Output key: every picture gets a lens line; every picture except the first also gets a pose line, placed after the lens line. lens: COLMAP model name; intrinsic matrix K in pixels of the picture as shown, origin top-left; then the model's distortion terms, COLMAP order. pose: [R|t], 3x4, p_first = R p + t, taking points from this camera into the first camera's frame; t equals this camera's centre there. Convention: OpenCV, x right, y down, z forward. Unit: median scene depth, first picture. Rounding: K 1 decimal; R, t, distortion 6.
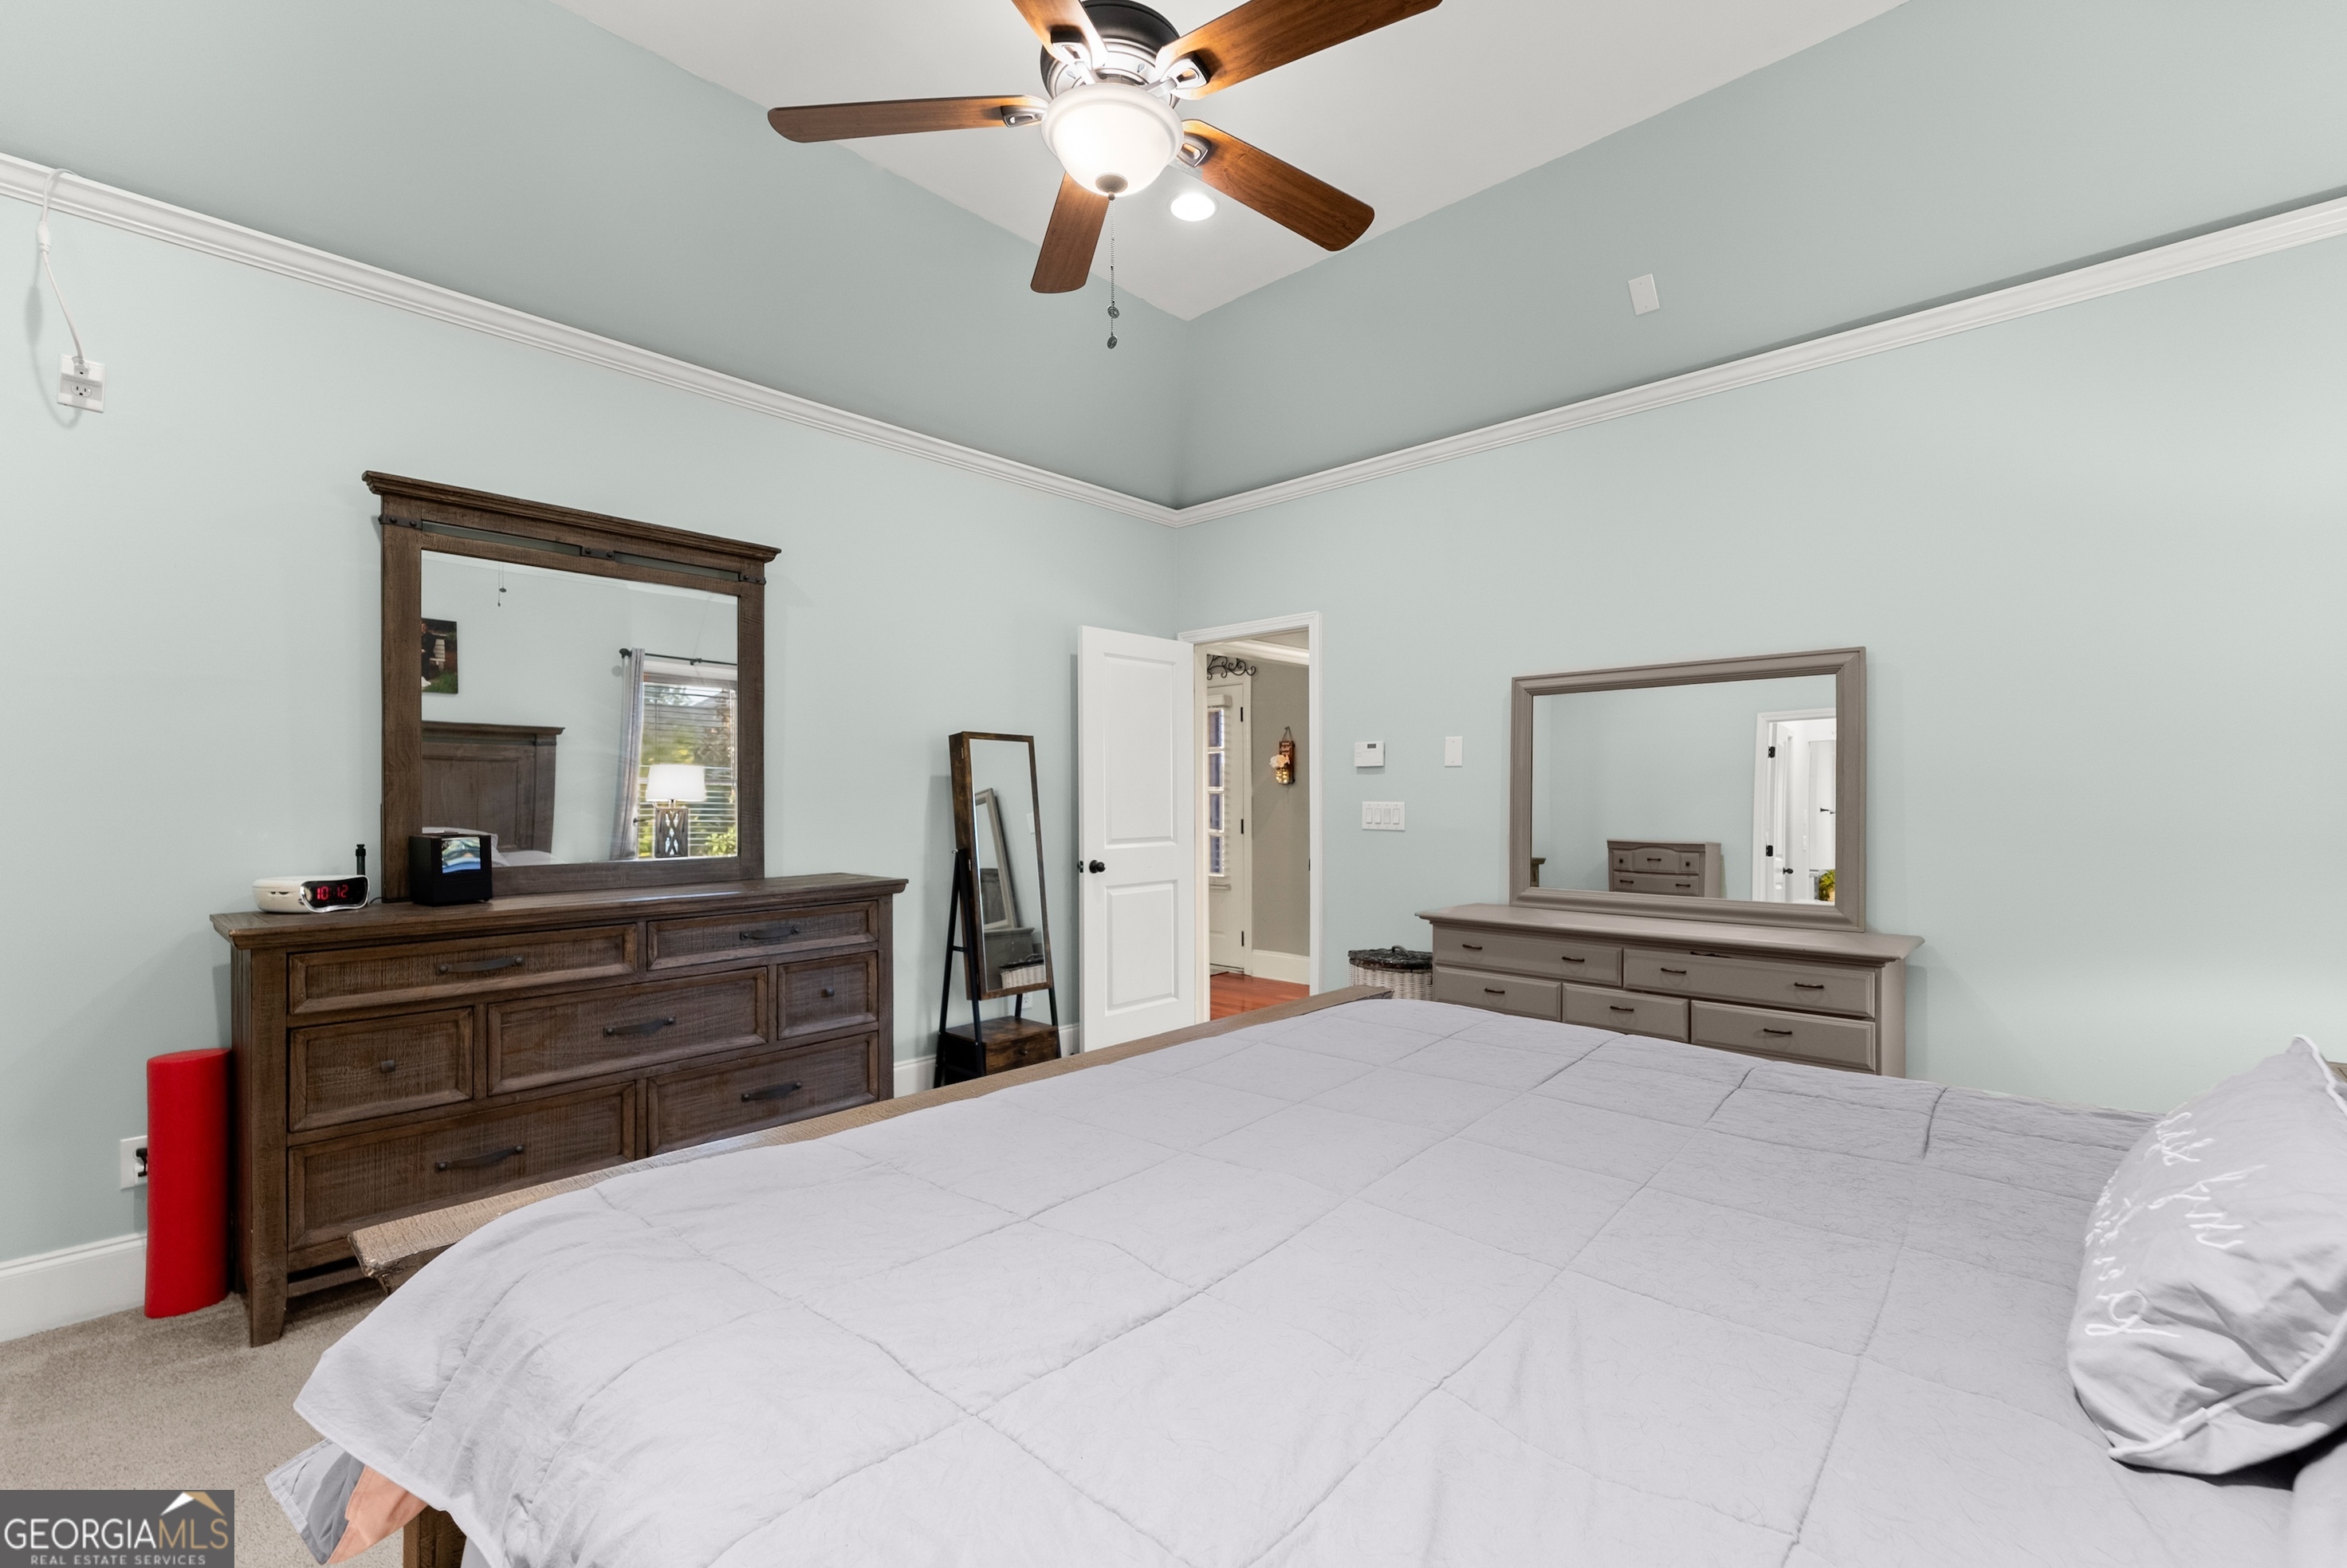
lens RADIAL K [[964.0, 0, 1164.0], [0, 964.0, 796.7], [0, 0, 1]] dist [0.001677, -0.000005]
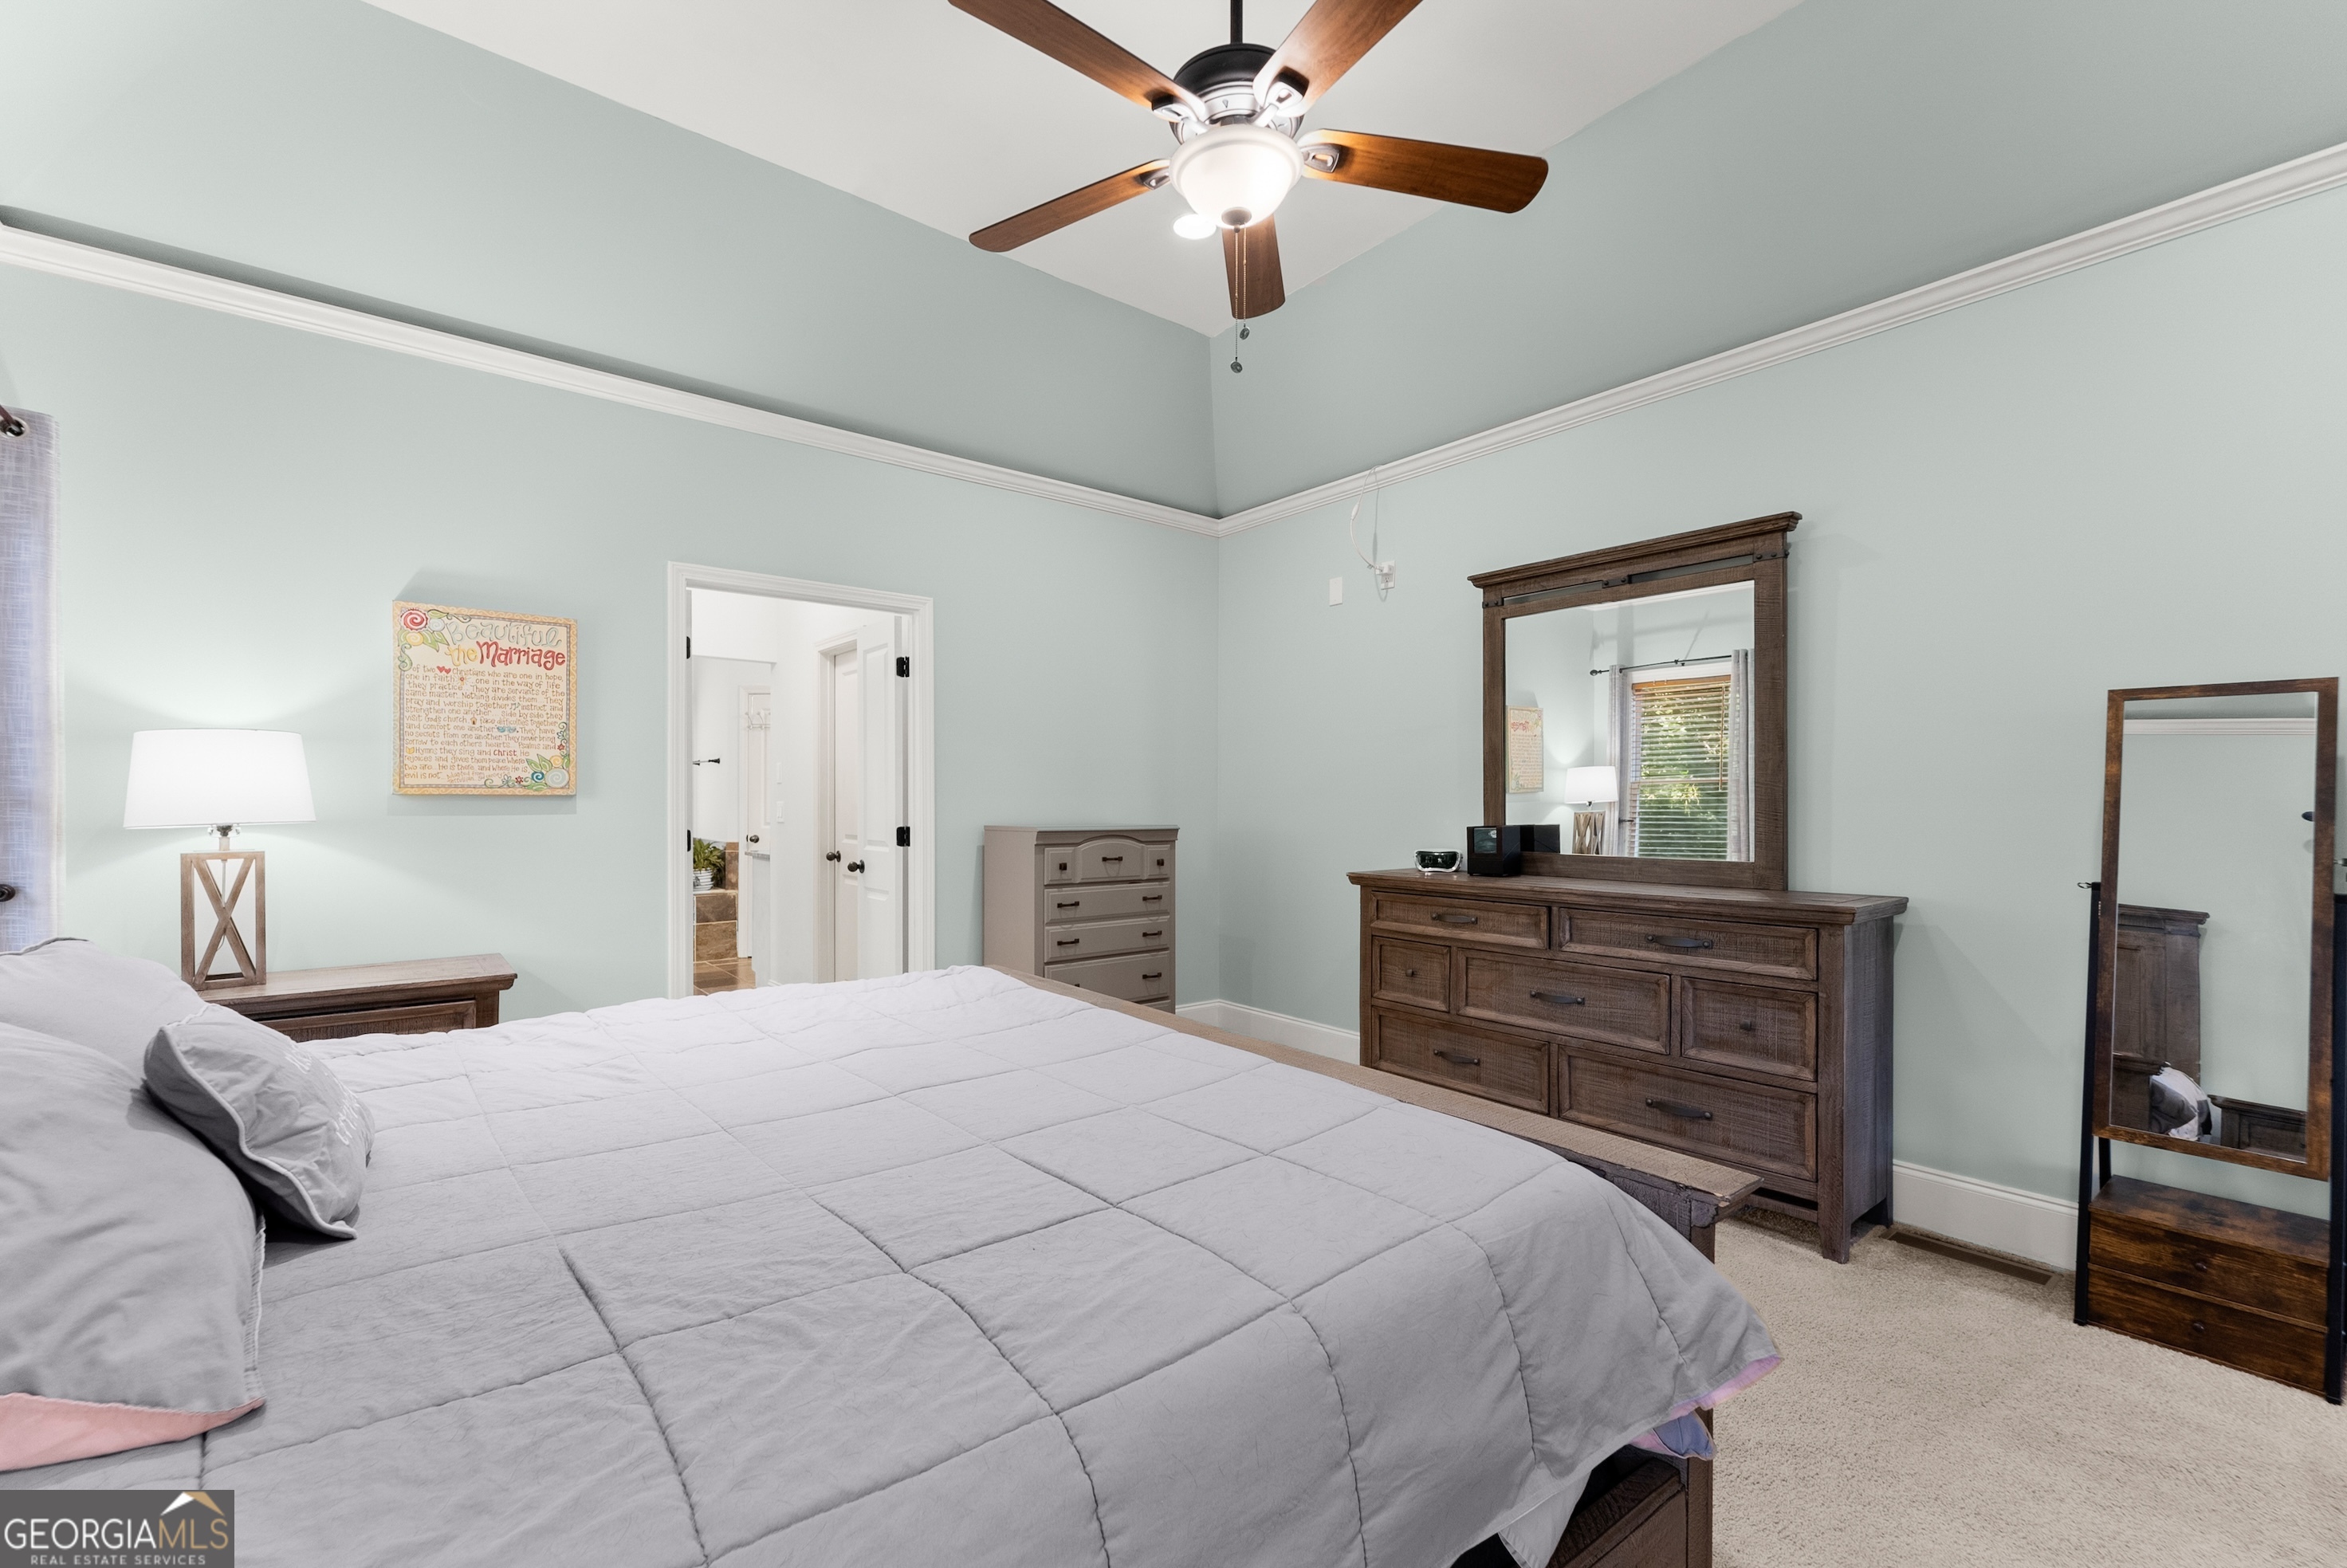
lens RADIAL K [[964.0, 0, 1164.0], [0, 964.0, 796.7], [0, 0, 1]] dist [0.001677, -0.000005]
pose [[-0.114660, -0.000105, -0.993405, 0.631519], [0.001467, 0.999999, -0.000275, -0.001800], [0.993404, -0.001489, -0.114659, 0.646576]]
